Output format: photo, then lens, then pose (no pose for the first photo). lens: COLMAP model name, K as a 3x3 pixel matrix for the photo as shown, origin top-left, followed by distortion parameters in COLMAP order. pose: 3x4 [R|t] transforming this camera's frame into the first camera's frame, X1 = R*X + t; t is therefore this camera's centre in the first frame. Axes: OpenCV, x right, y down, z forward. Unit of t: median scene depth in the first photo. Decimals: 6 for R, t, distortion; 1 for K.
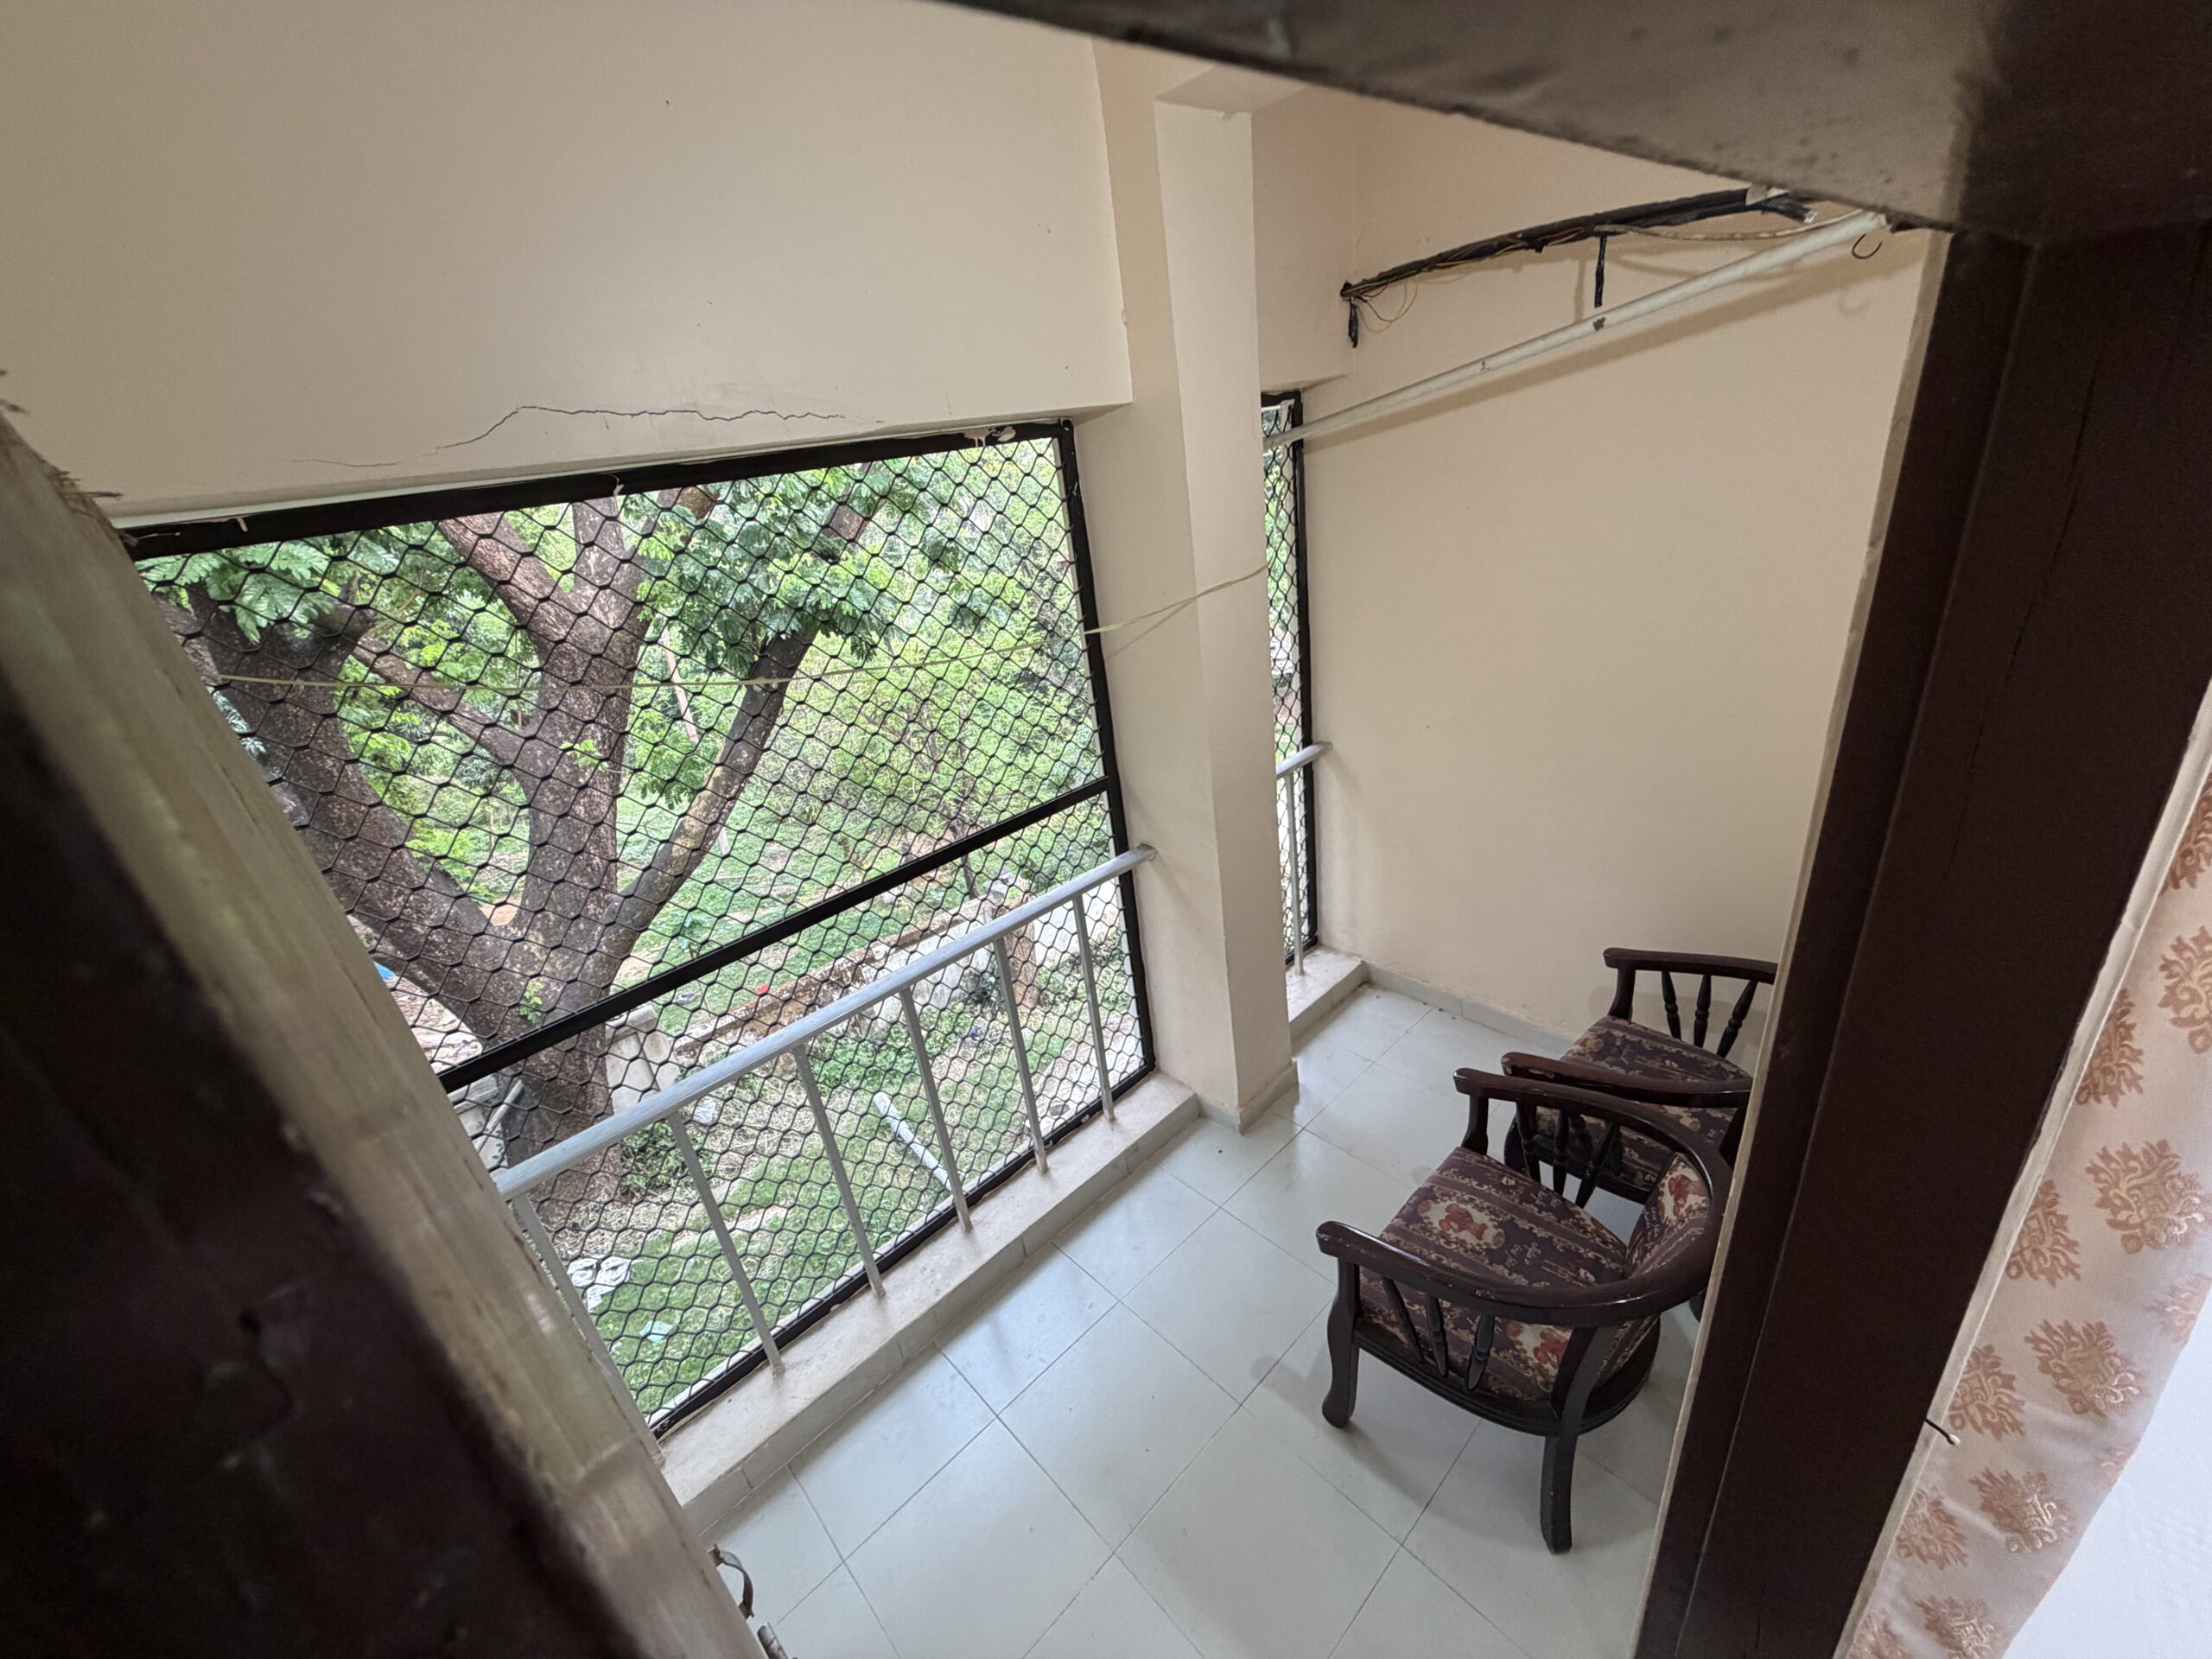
lens RADIAL K [[879.8, 0, 1103.4], [0, 879.8, 830.0], [0, 0, 1]] dist [-0.001461, 0.000497]
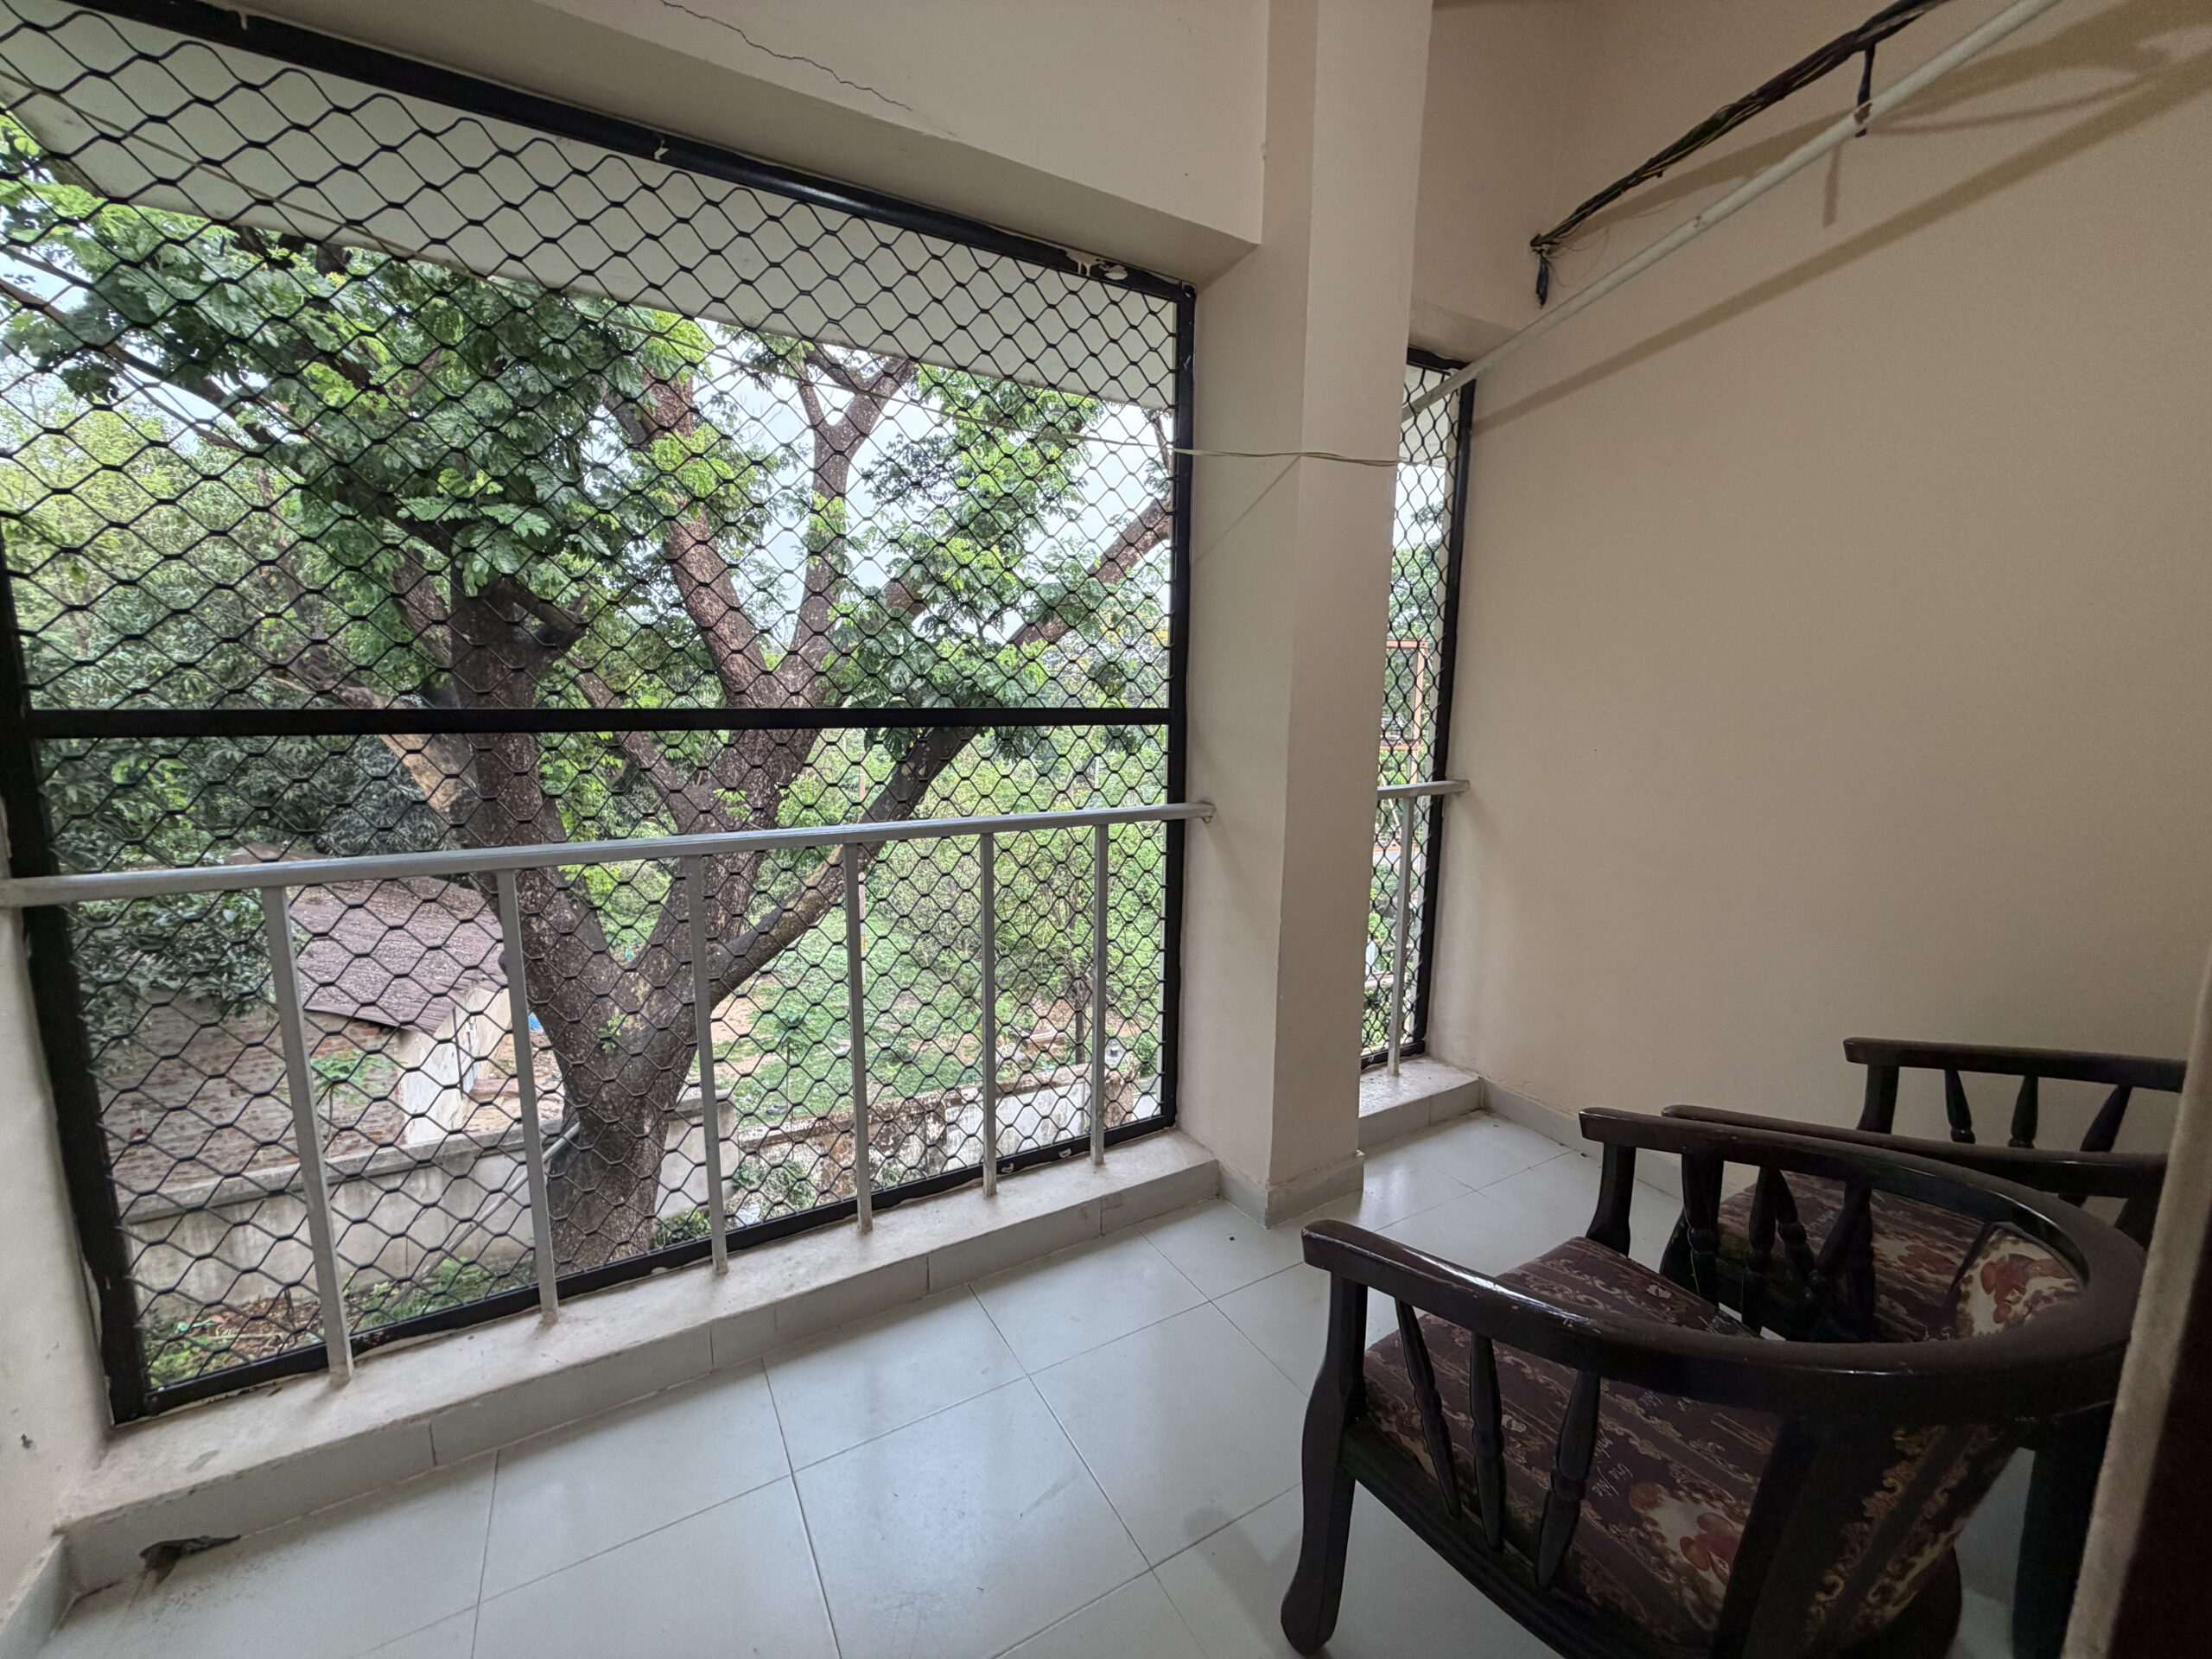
lens RADIAL K [[879.8, 0, 1104.3], [0, 879.8, 834.5], [0, 0, 1]] dist [-0.001461, 0.000497]
pose [[0.965627, 0.169516, -0.197048, 0.136222], [-0.212326, 0.951702, -0.221768, 0.269216], [0.149937, 0.255984, 0.954982, 0.246402]]
